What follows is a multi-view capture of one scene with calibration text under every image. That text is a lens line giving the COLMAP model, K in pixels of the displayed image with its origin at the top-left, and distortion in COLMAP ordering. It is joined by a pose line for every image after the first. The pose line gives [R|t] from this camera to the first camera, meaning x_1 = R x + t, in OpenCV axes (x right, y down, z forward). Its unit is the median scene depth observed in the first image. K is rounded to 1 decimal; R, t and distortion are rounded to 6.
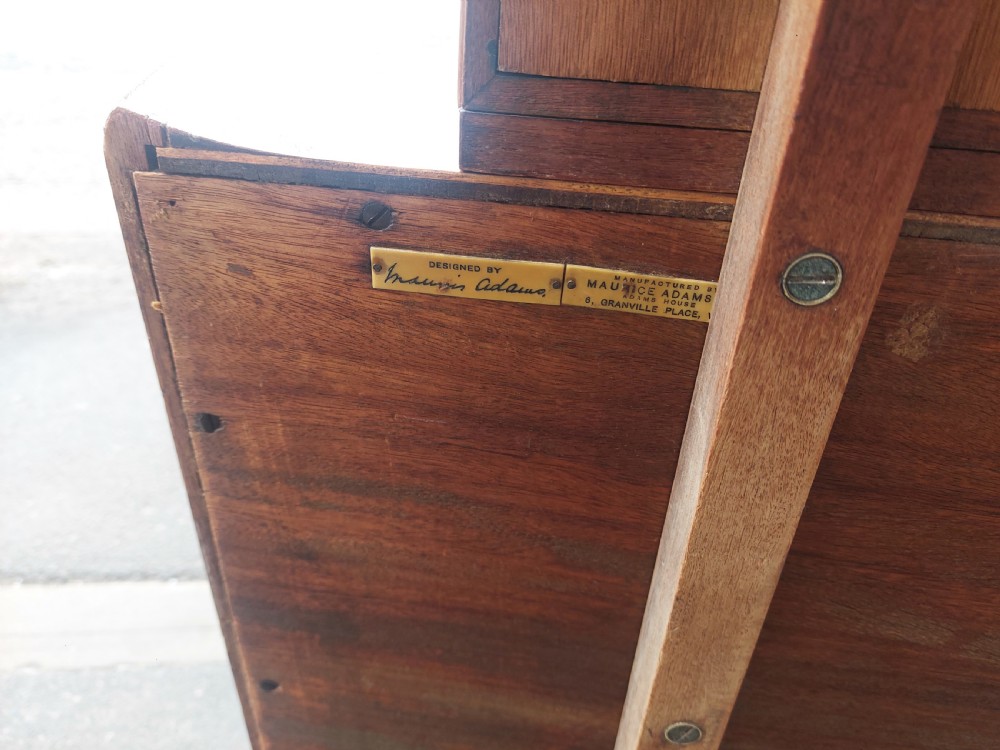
lens RADIAL K [[734.3, 0, 500.0], [0, 734.3, 375.0], [0, 0, 1]] dist [0.053364, -0.078840]
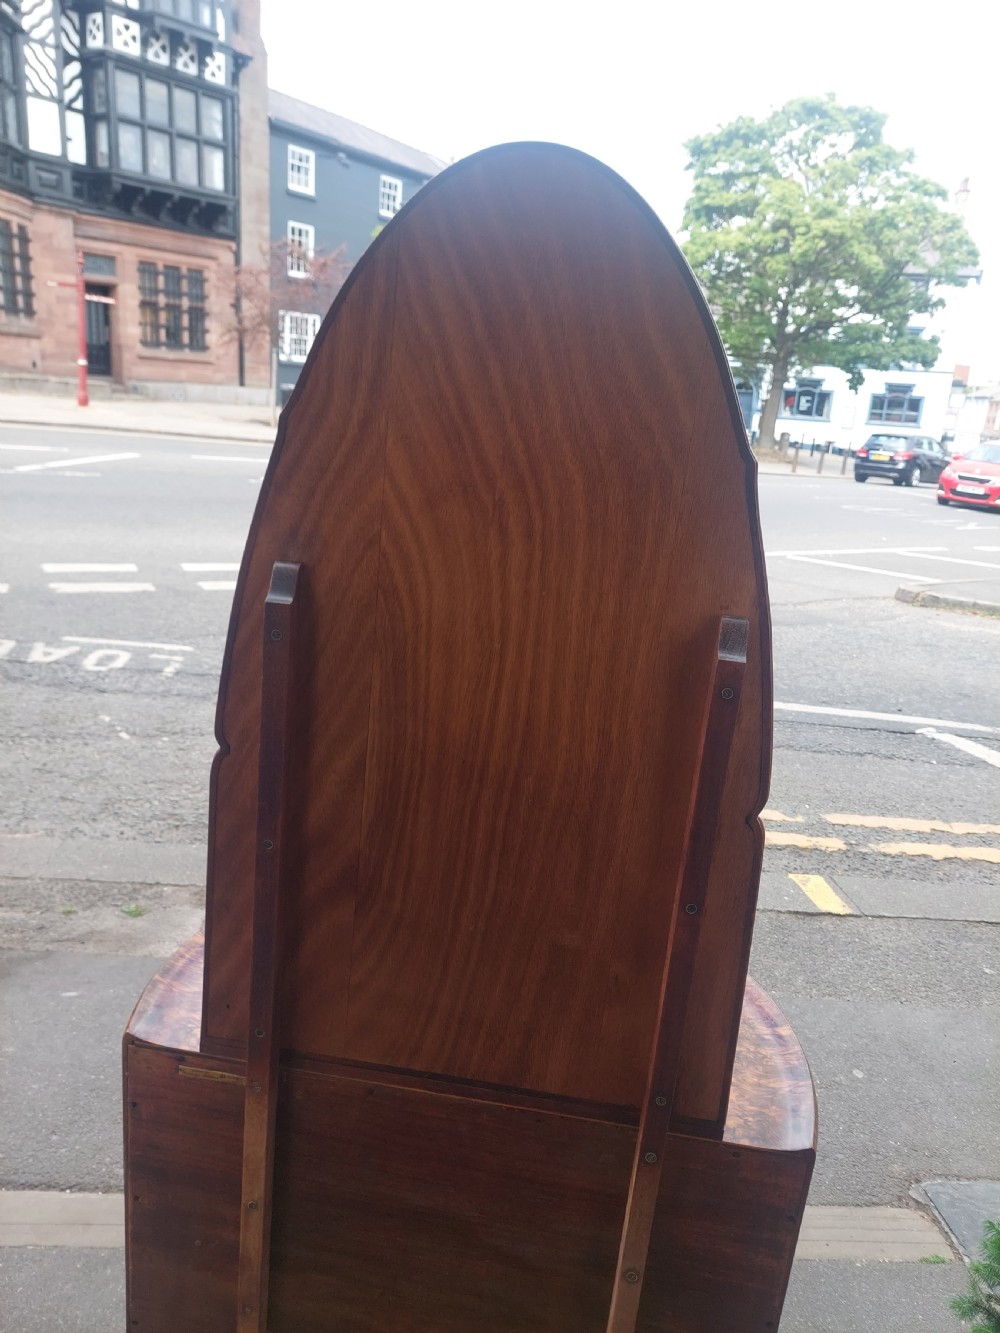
lens RADIAL K [[978.8, 0, 500.0], [0, 978.8, 666.5], [0, 0, 1]] dist [0.053364, -0.078840]
pose [[0.998616, 0.052552, 0.002096, 1.495423], [-0.049588, 0.954075, -0.295434, -0.750775], [-0.017525, 0.294921, 0.955361, -5.019781]]
